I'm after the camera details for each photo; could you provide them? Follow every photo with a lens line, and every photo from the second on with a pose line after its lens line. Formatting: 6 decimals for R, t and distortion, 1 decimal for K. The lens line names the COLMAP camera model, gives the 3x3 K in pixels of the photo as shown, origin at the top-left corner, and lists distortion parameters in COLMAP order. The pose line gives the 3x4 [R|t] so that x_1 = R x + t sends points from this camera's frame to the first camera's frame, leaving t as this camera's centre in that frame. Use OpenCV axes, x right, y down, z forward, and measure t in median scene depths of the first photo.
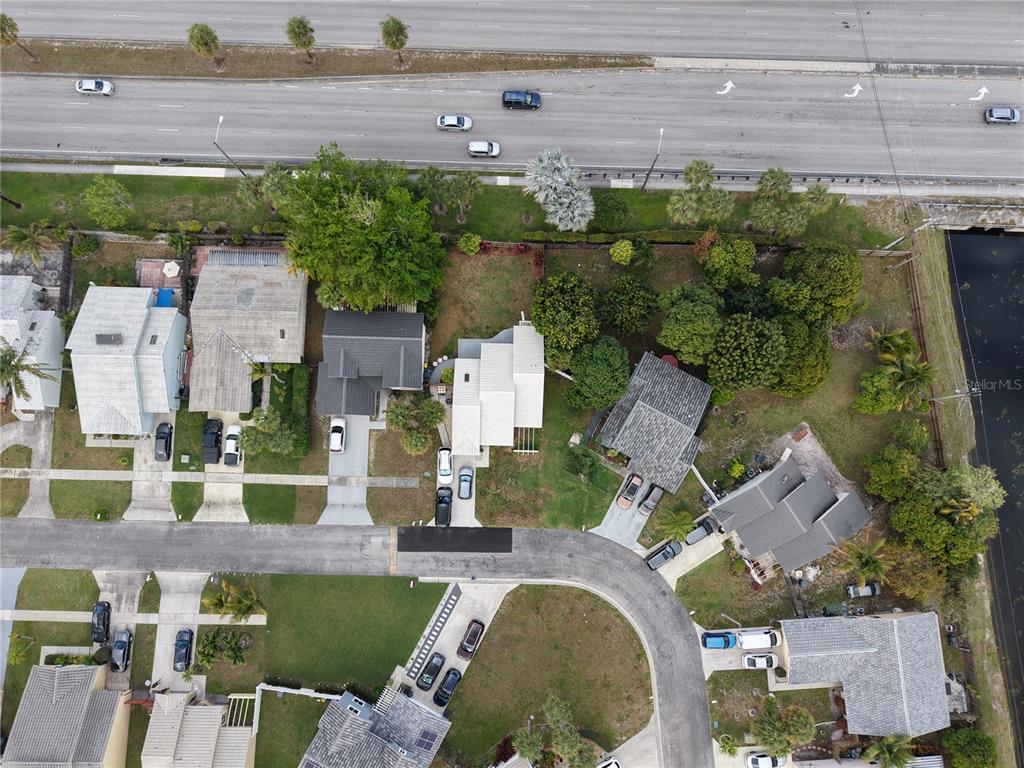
lens RADIAL K [[715.8, 0, 513.3], [0, 715.8, 376.4], [0, 0, 1]] dist [-0.053990, 0.002934]
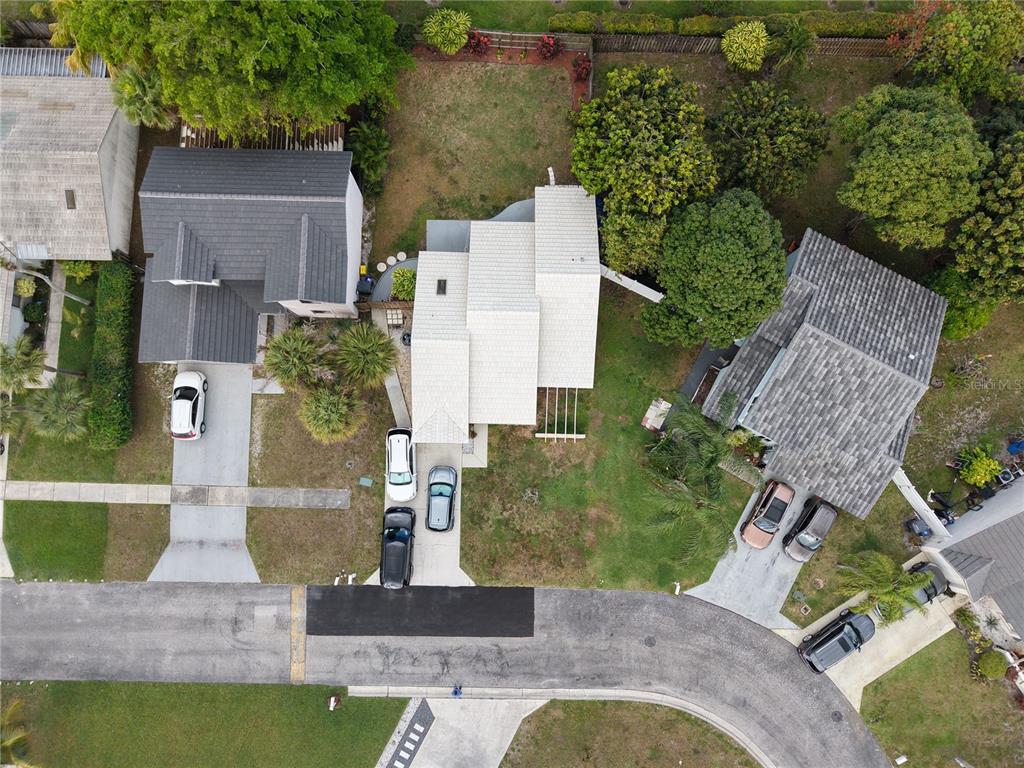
lens RADIAL K [[715.8, 0, 505.9], [0, 715.8, 386.9], [0, 0, 1]] dist [-0.053990, 0.002934]
pose [[0.999960, -0.004157, -0.007889, -0.016970], [0.004238, 0.999938, 0.010279, 0.066046], [0.007845, -0.010312, 0.999916, 0.504400]]
